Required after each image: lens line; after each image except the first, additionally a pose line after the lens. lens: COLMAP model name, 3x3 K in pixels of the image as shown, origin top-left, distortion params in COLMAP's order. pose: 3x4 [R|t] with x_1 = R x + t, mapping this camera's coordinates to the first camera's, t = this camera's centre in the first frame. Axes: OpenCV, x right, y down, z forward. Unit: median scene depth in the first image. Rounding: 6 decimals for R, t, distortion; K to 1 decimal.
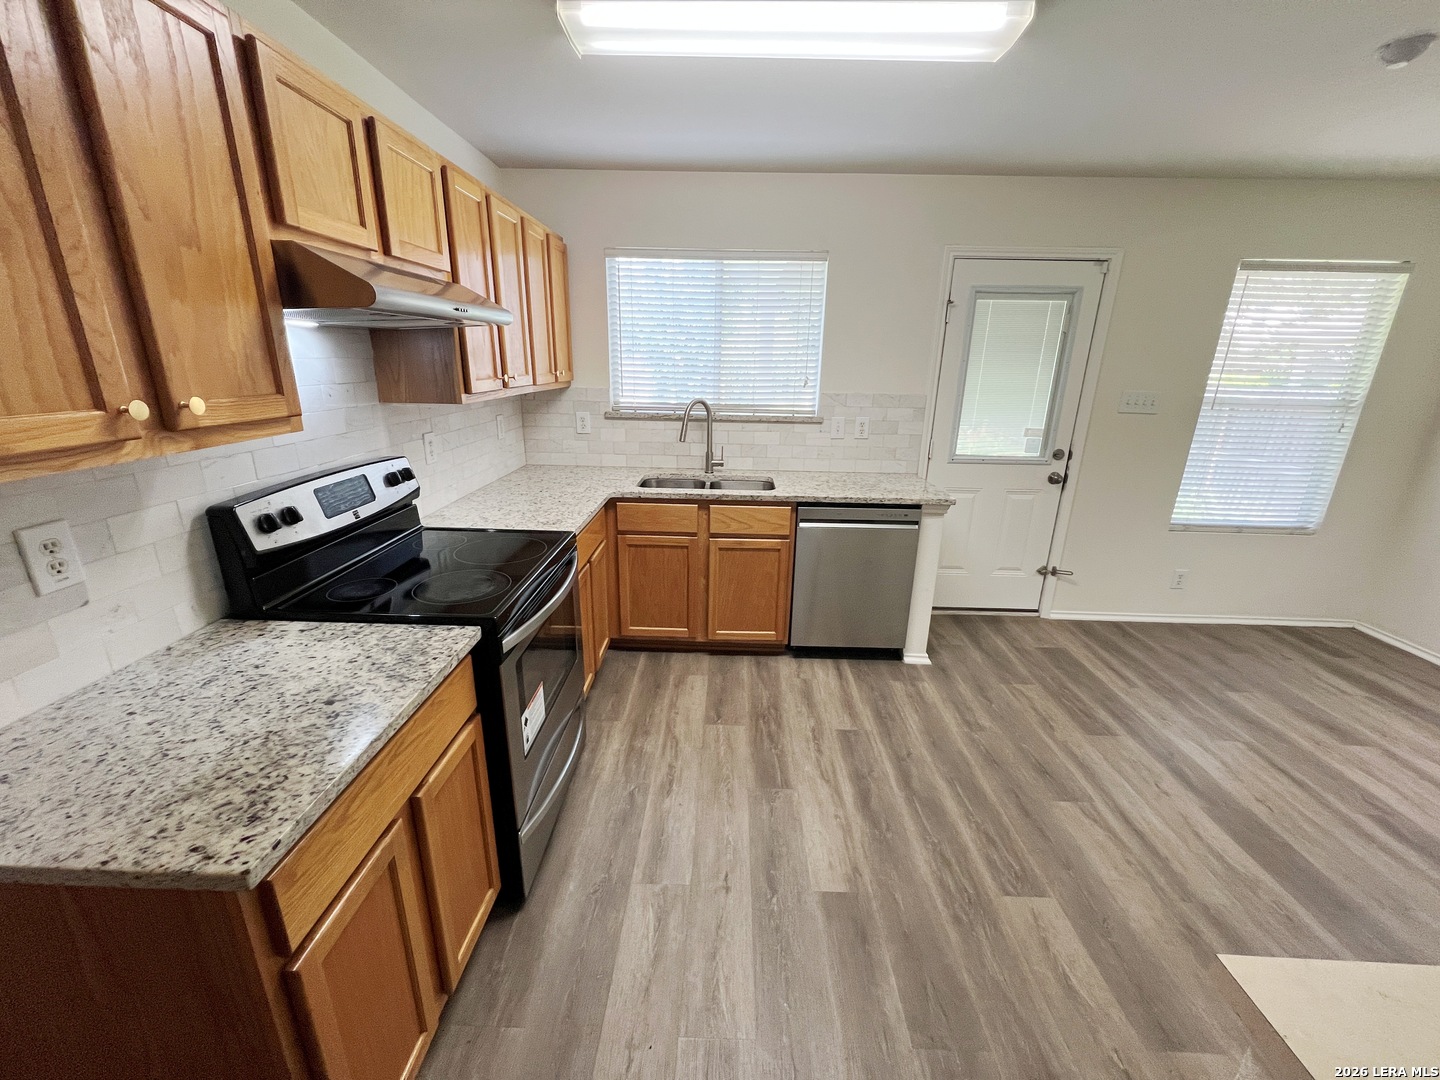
lens RADIAL K [[575.7, 0, 718.7], [0, 575.7, 538.3], [0, 0, 1]] dist [-0.002533, 0.001064]
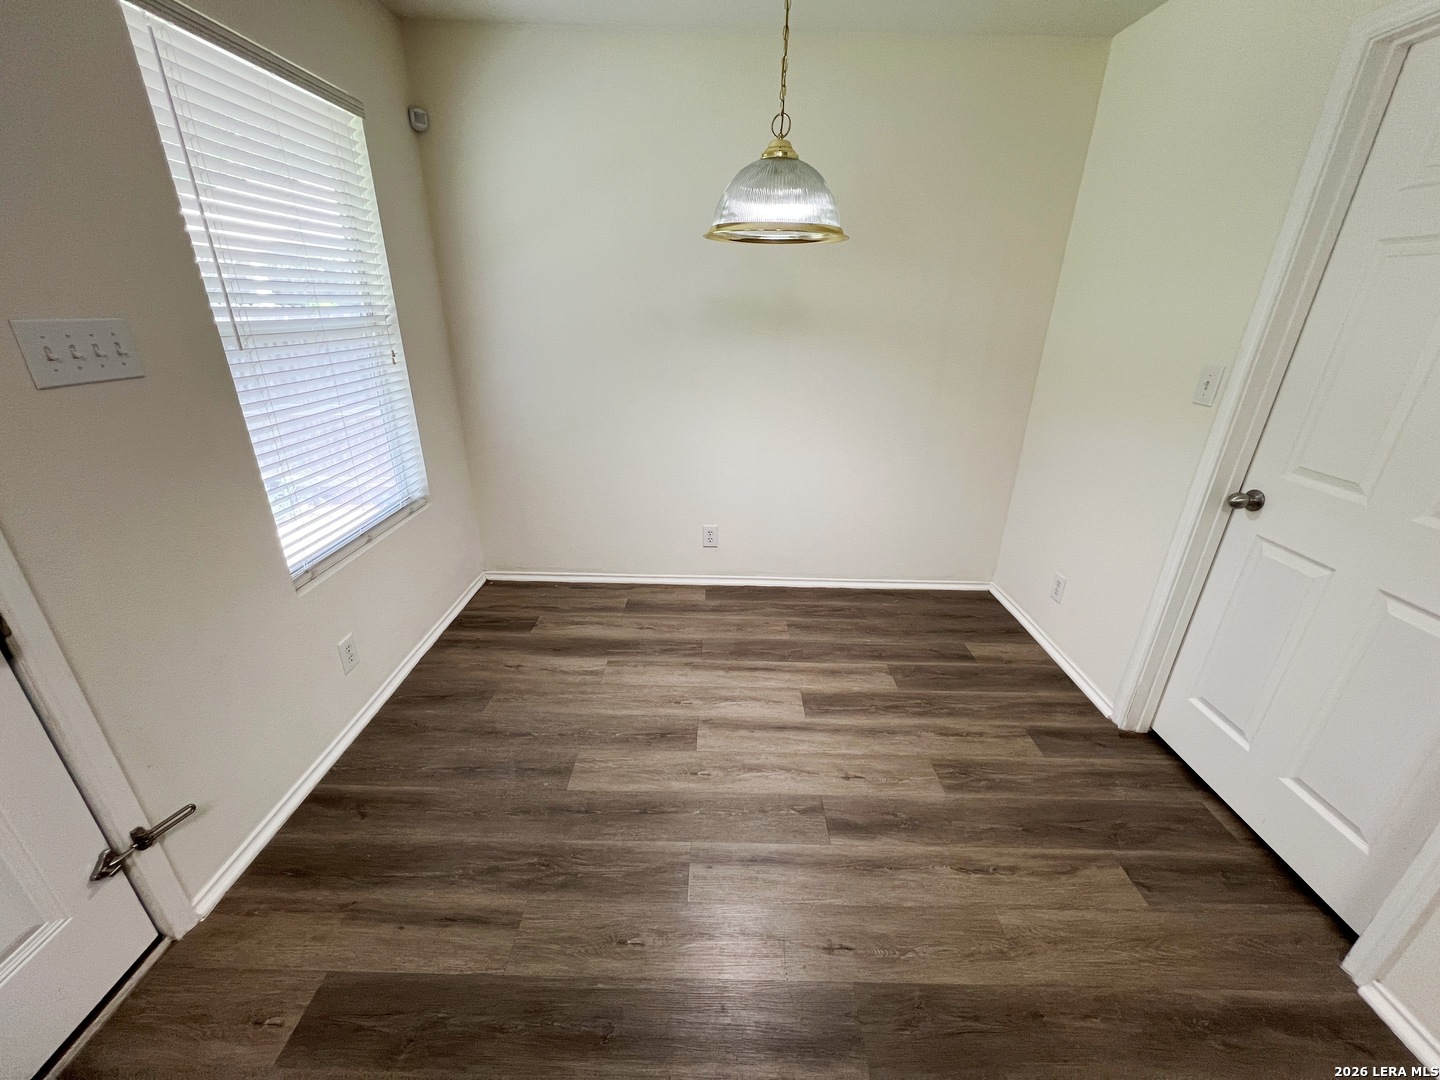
lens RADIAL K [[575.7, 0, 718.7], [0, 575.7, 538.3], [0, 0, 1]] dist [-0.002533, 0.001064]
pose [[-0.017284, -0.404302, 0.914462, 0.357237], [0.279502, 0.876183, 0.392660, -0.167599], [-0.959990, 0.262380, 0.097859, 0.627297]]
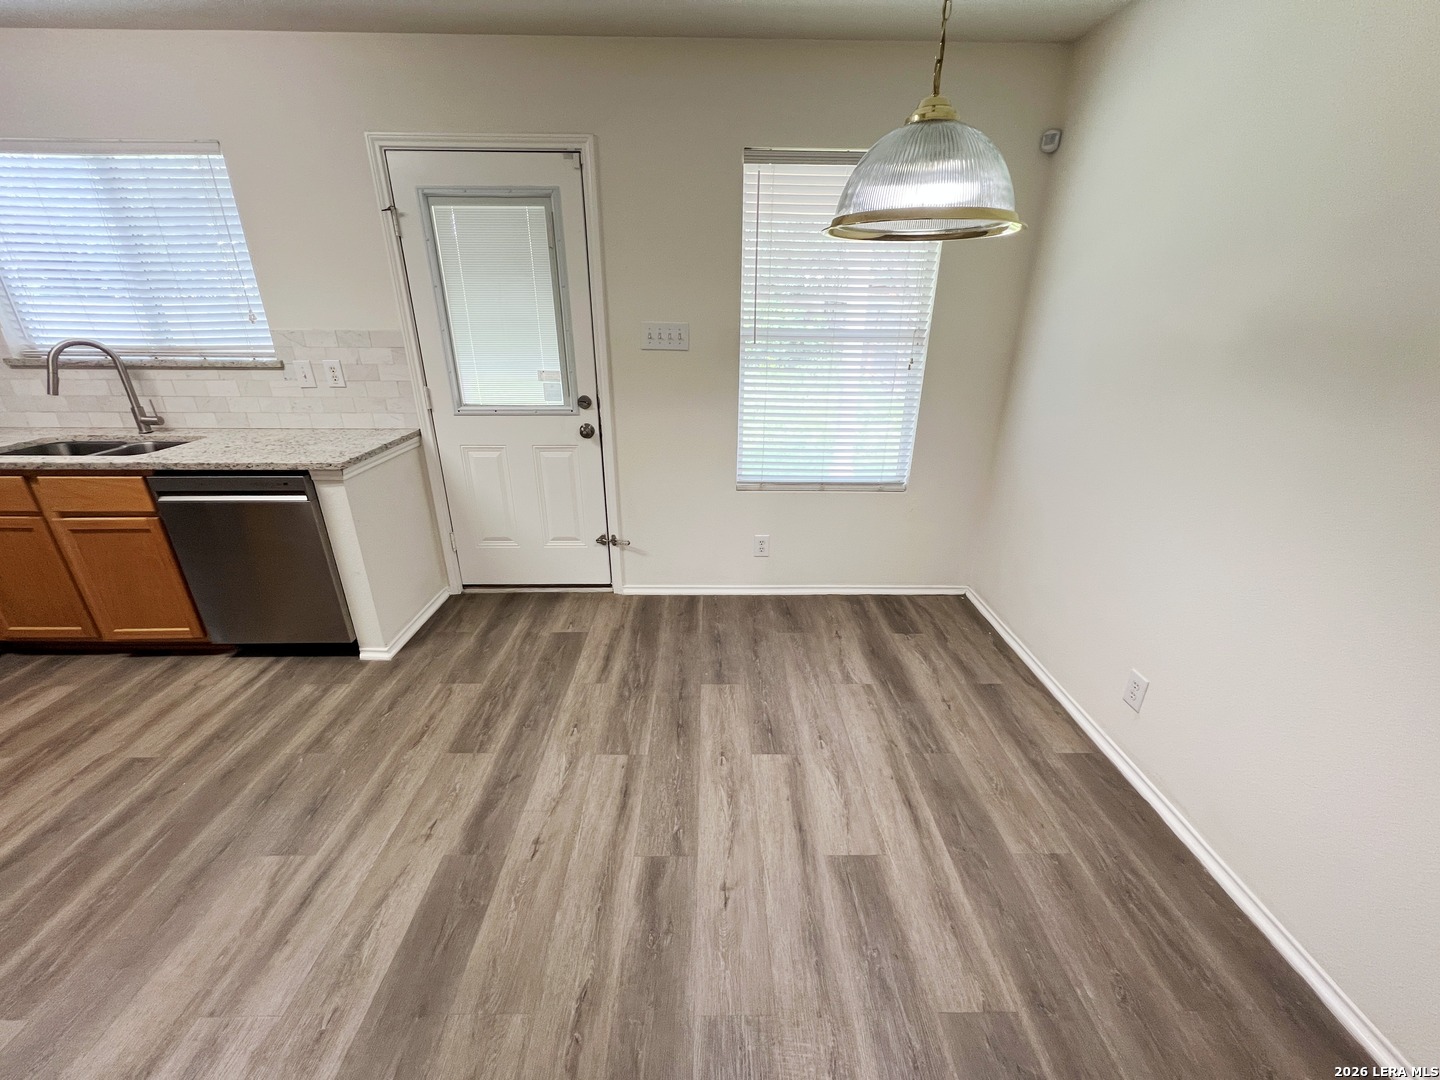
lens RADIAL K [[575.7, 0, 718.7], [0, 575.7, 538.3], [0, 0, 1]] dist [-0.002533, 0.001064]
pose [[0.999018, -0.026761, 0.035297, 0.789389], [0.023766, 0.996290, 0.082710, -0.014590], [-0.037380, -0.081790, 0.995948, 0.156502]]
